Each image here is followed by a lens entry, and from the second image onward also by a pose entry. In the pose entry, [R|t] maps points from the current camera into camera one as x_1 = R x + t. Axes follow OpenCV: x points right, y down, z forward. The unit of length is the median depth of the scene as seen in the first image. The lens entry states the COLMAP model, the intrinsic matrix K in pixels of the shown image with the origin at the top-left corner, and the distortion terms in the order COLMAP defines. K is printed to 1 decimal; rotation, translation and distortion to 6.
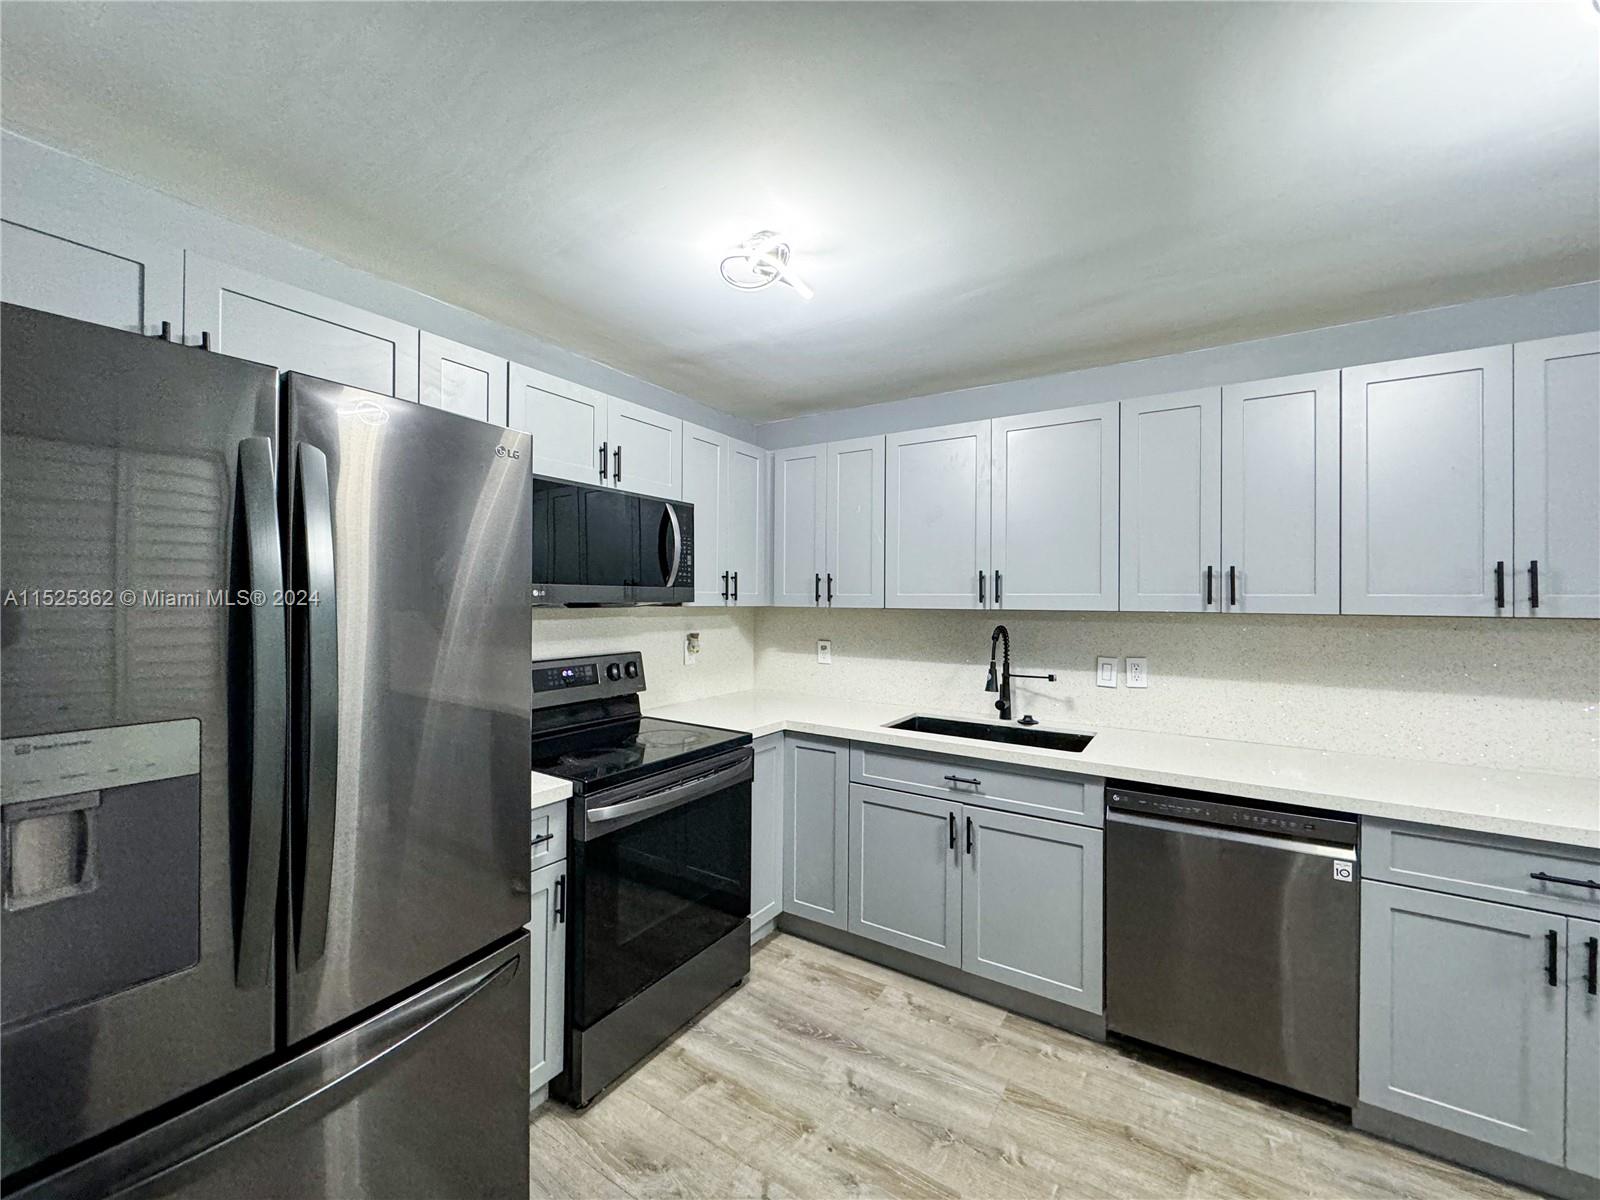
lens RADIAL K [[639.0, 0, 806.2], [0, 639.0, 595.1], [0, 0, 1]] dist [-0.003160, 0.000144]
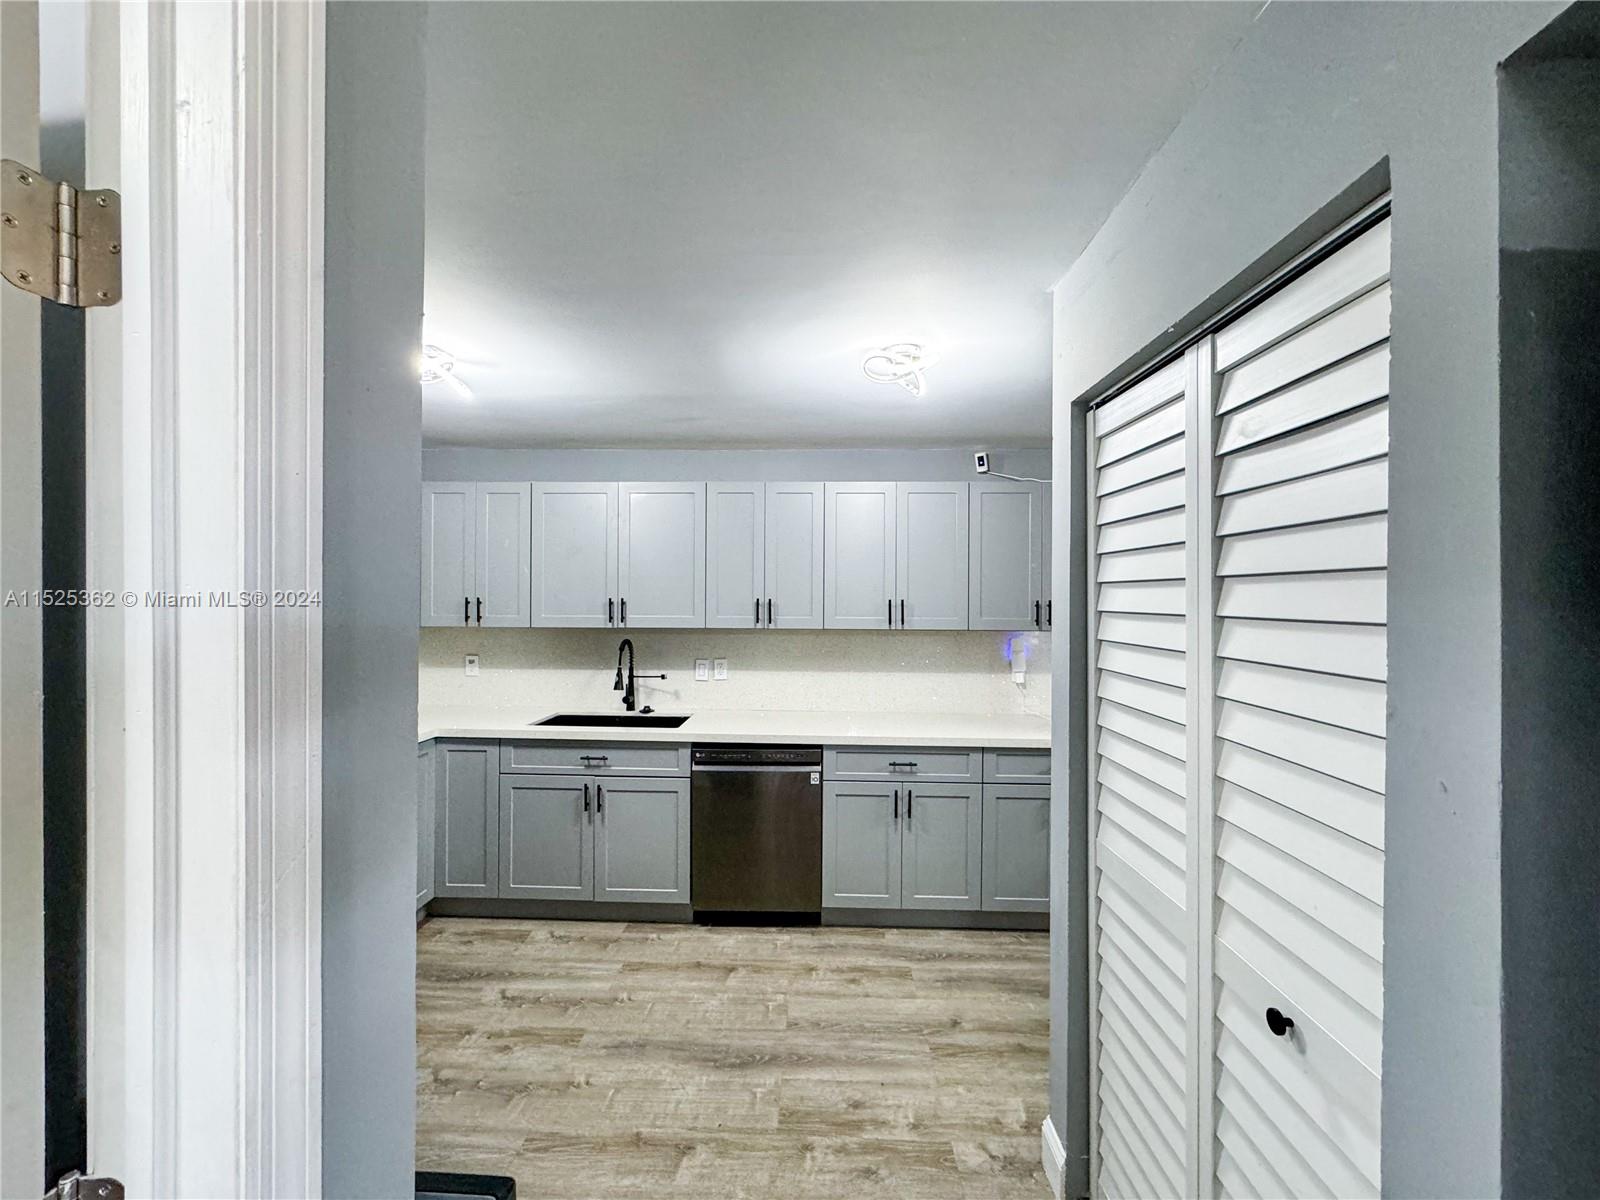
lens RADIAL K [[639.0, 0, 800.4], [0, 639.0, 597.9], [0, 0, 1]] dist [-0.003160, 0.000144]
pose [[0.865689, -0.001300, 0.500580, -0.050983], [-0.001371, 0.999987, 0.004969, -0.053607], [-0.500579, -0.004988, 0.865676, -0.381552]]
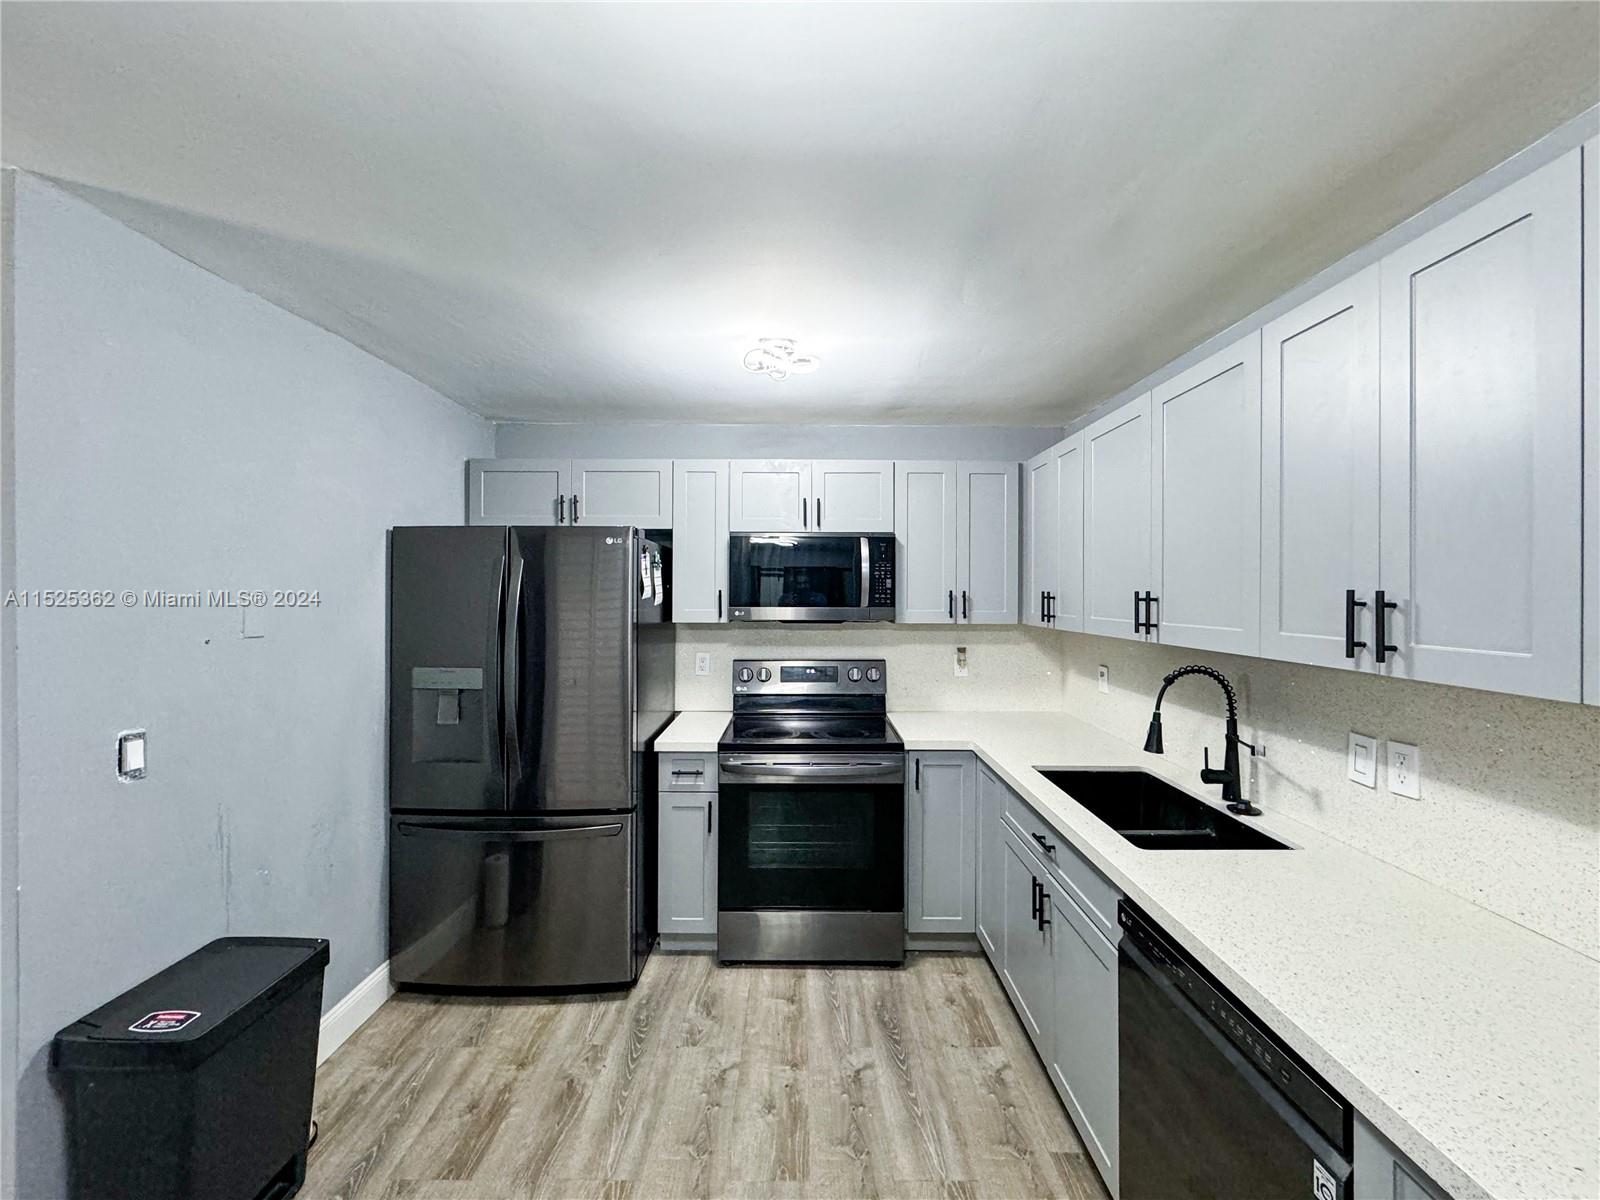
lens RADIAL K [[639.0, 0, 785.8], [0, 639.0, 589.8], [0, 0, 1]] dist [-0.003160, 0.000144]
pose [[0.538604, -0.009114, -0.842510, 0.814680], [0.004476, 0.999958, -0.007956, -0.041910], [0.842547, 0.000514, 0.538622, 0.270787]]
